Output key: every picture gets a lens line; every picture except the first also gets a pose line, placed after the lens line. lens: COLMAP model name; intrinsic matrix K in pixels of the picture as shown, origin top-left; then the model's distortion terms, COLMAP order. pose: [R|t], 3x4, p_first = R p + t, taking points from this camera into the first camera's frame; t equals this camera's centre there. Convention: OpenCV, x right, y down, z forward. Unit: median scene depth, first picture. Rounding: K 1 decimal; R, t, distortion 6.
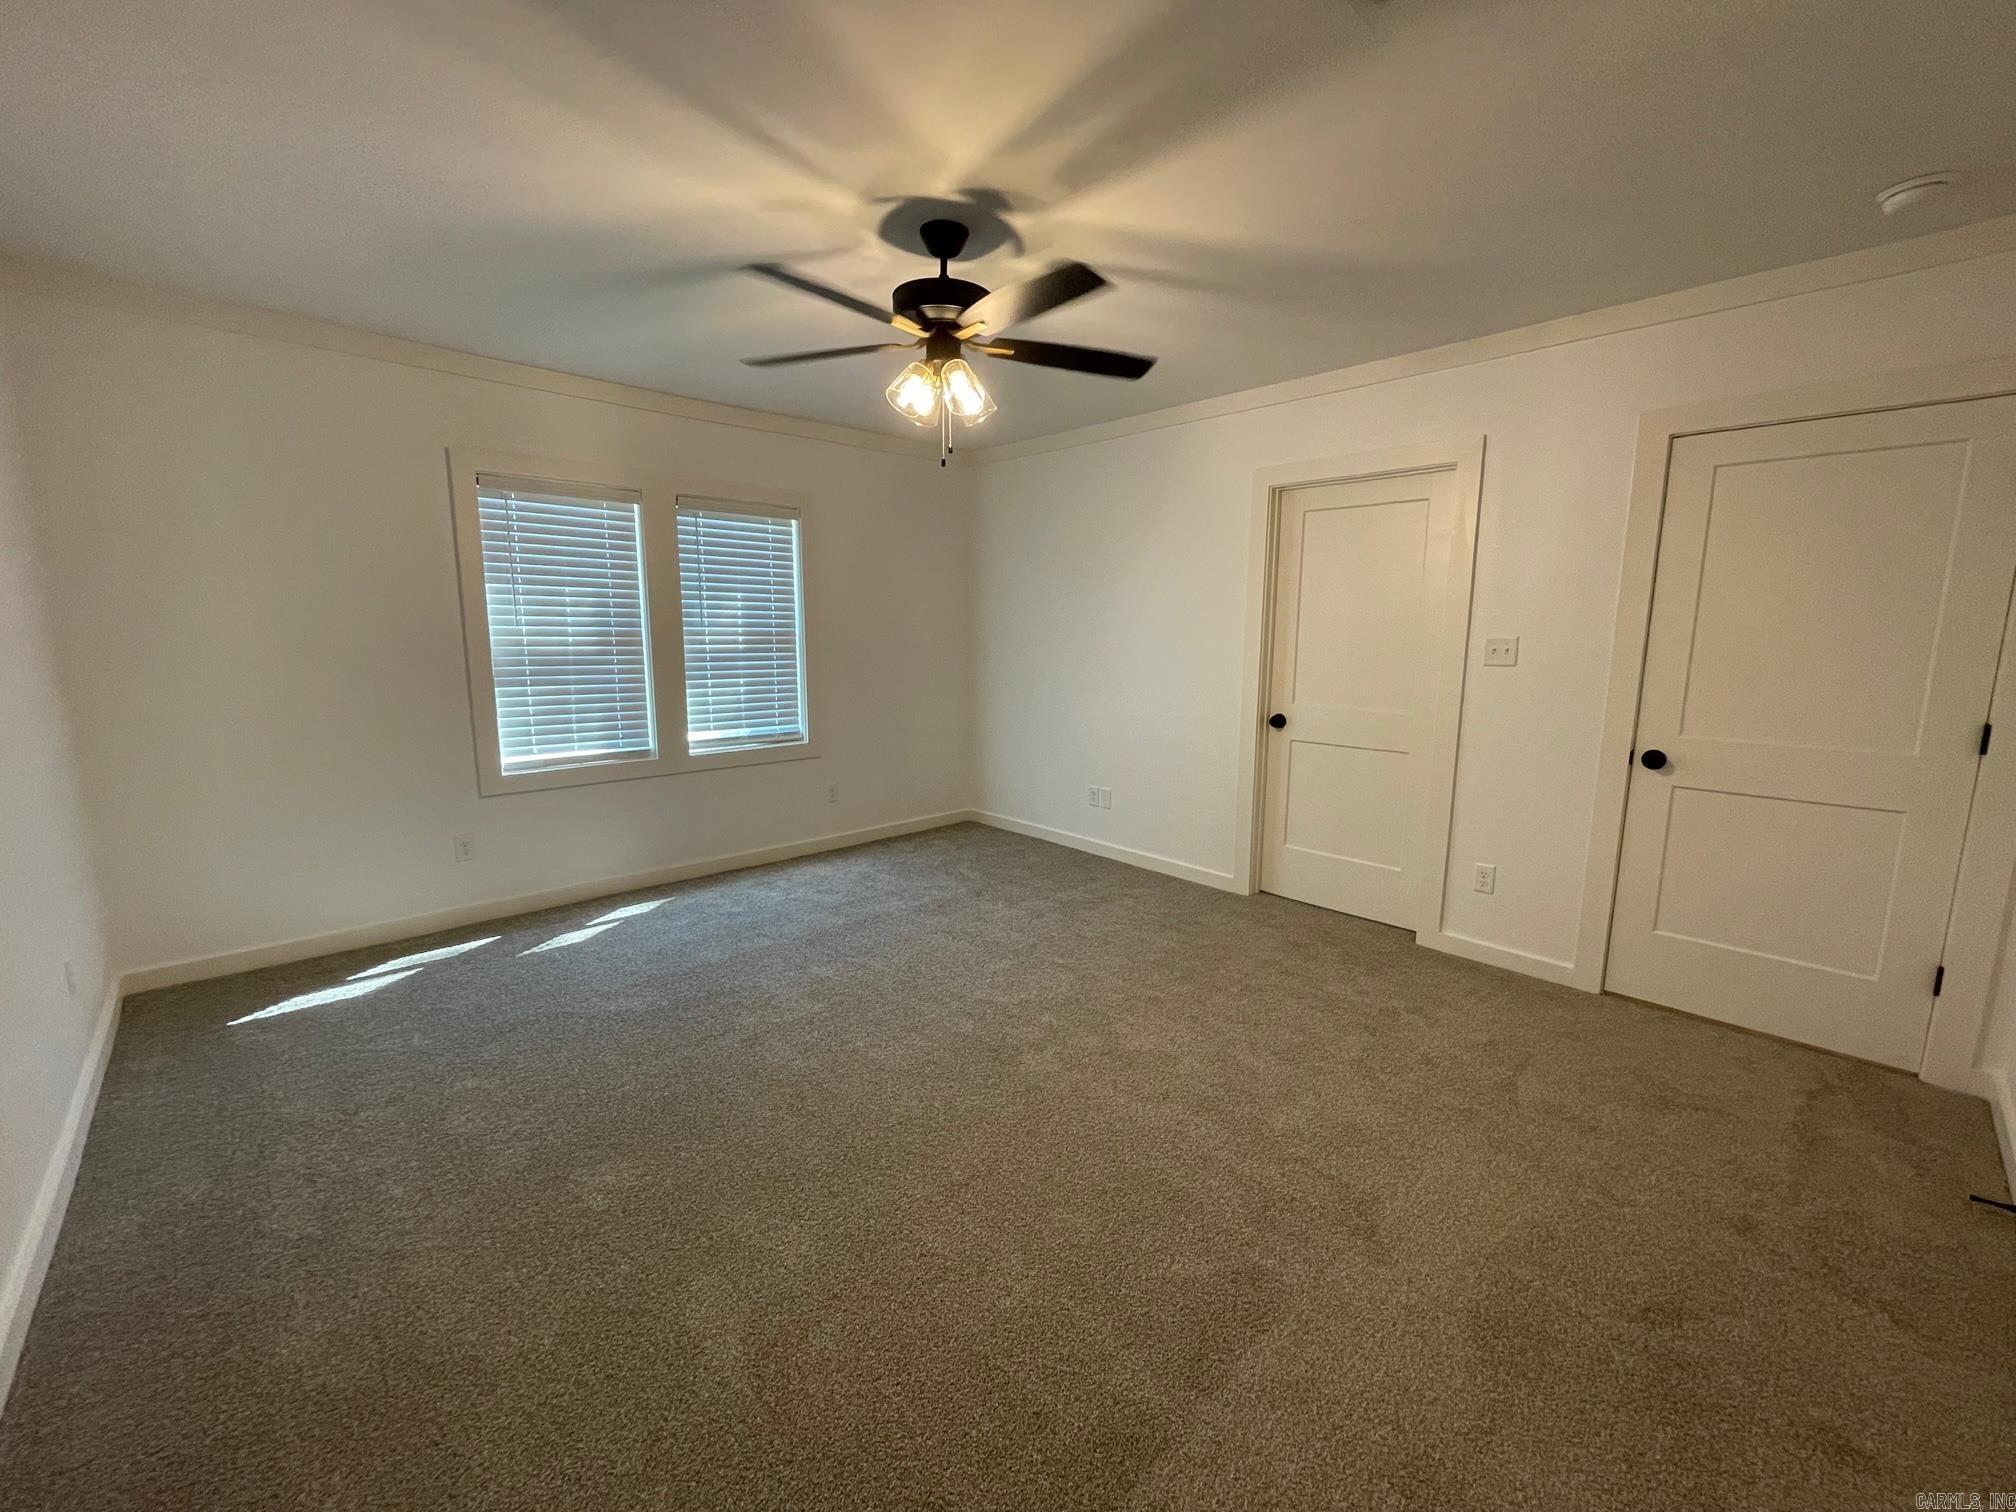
lens RADIAL K [[804.4, 0, 1019.8], [0, 804.4, 756.3], [0, 0, 1]] dist [-0.000226, -0.000498]
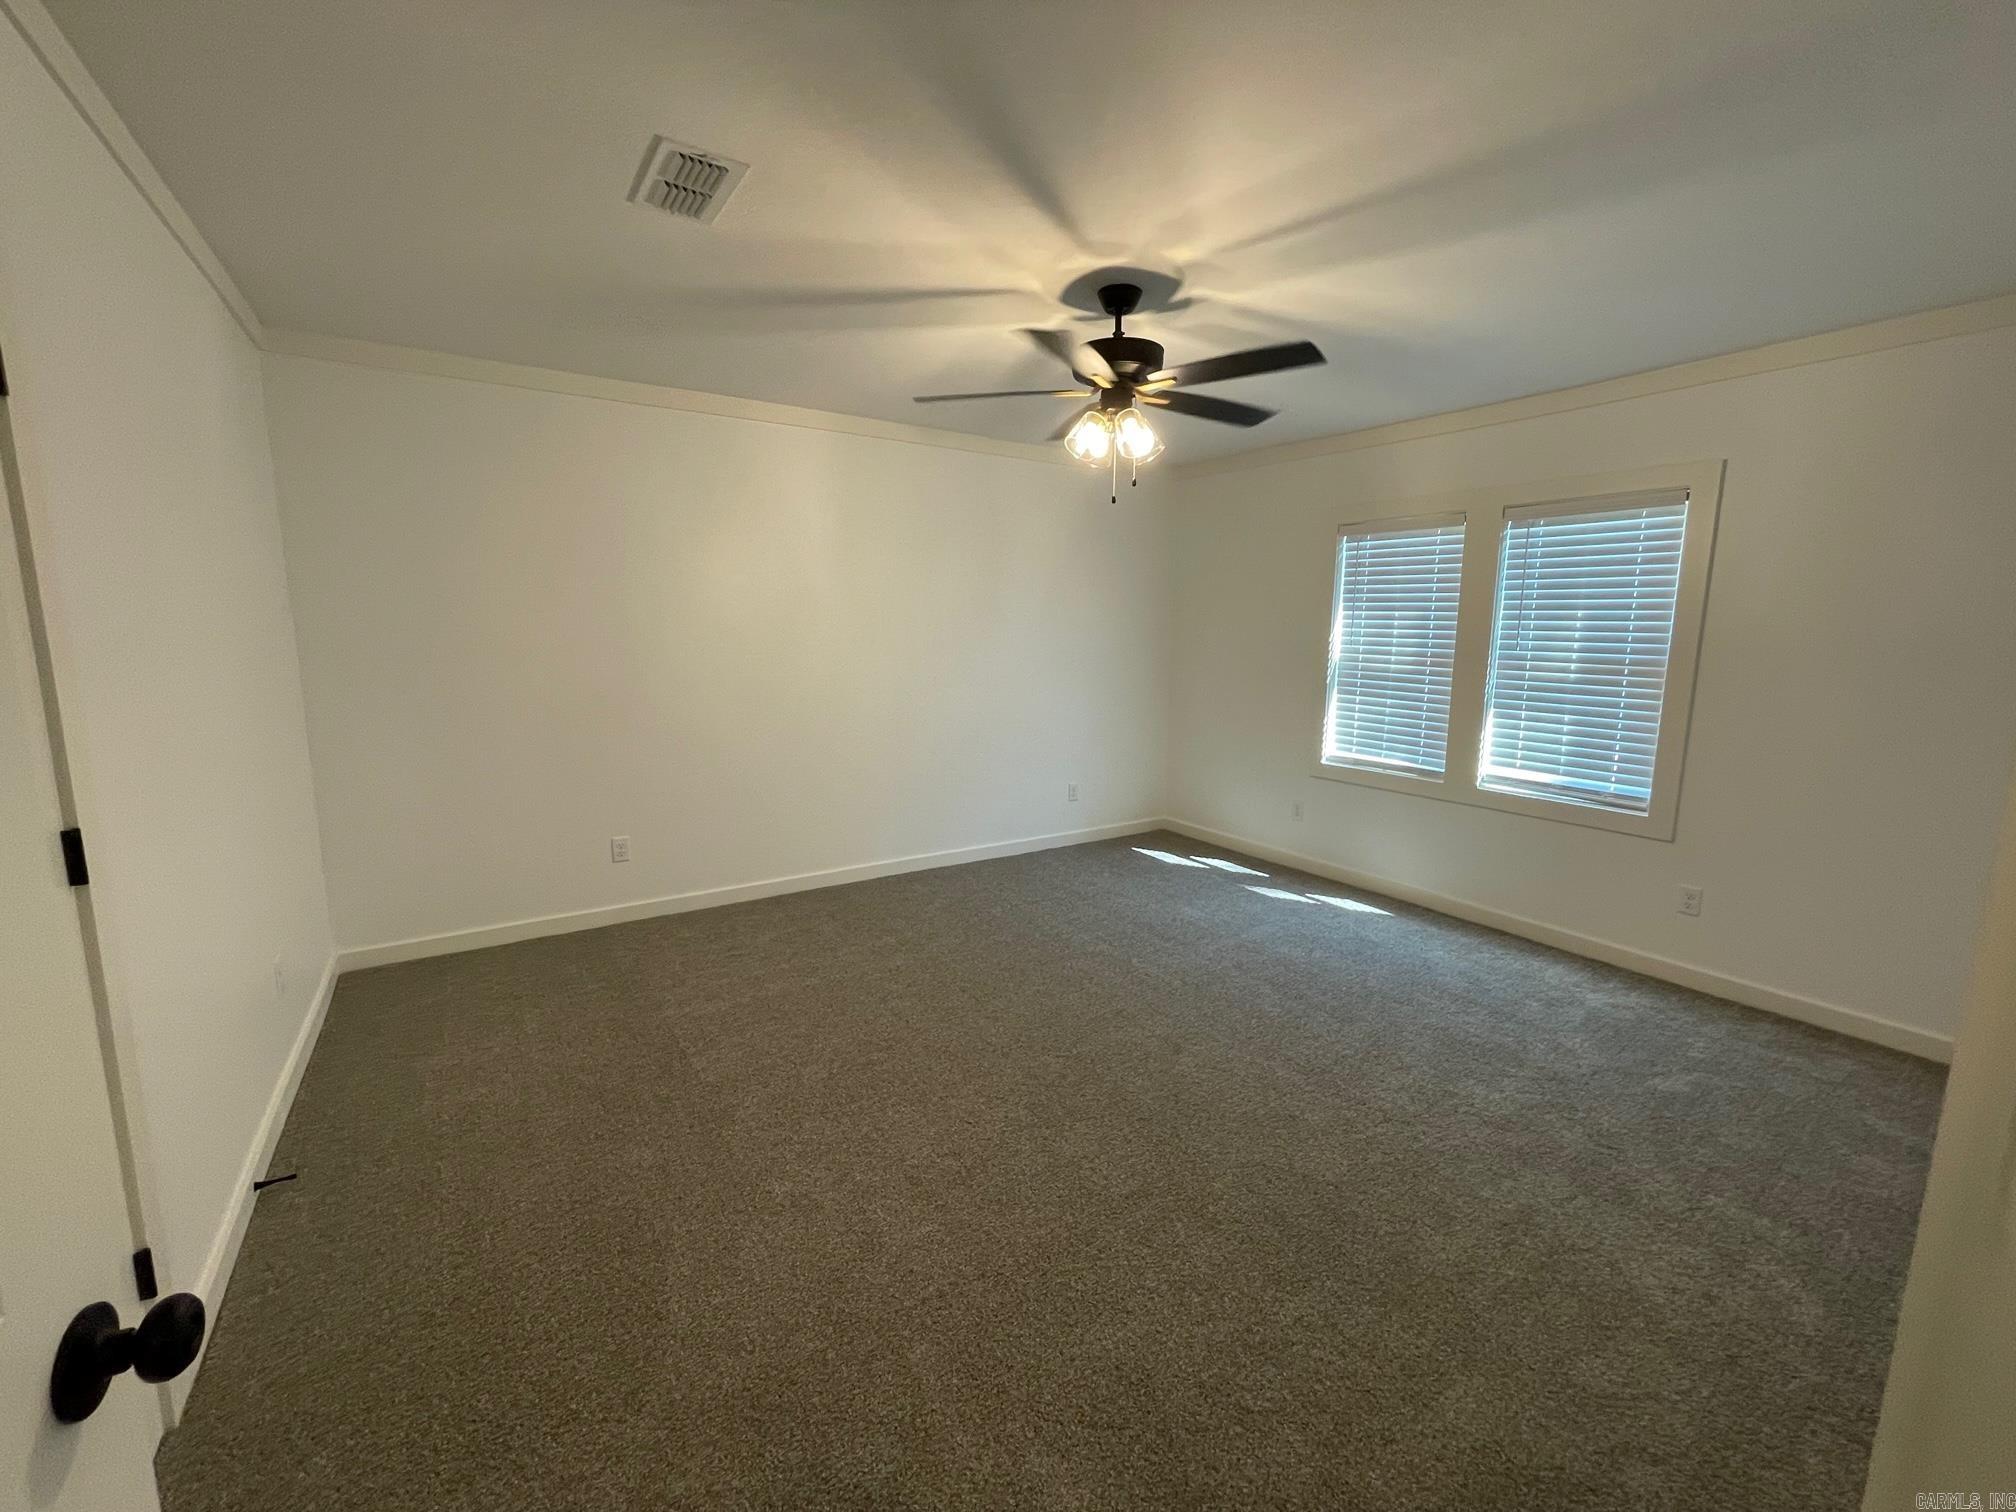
lens RADIAL K [[804.4, 0, 1014.4], [0, 804.4, 751.6], [0, 0, 1]] dist [-0.000226, -0.000498]
pose [[-0.157672, 0.137411, -0.977884, 0.562242], [-0.182719, 0.969112, 0.165639, -0.096101], [0.970440, 0.204794, -0.127694, 0.586095]]
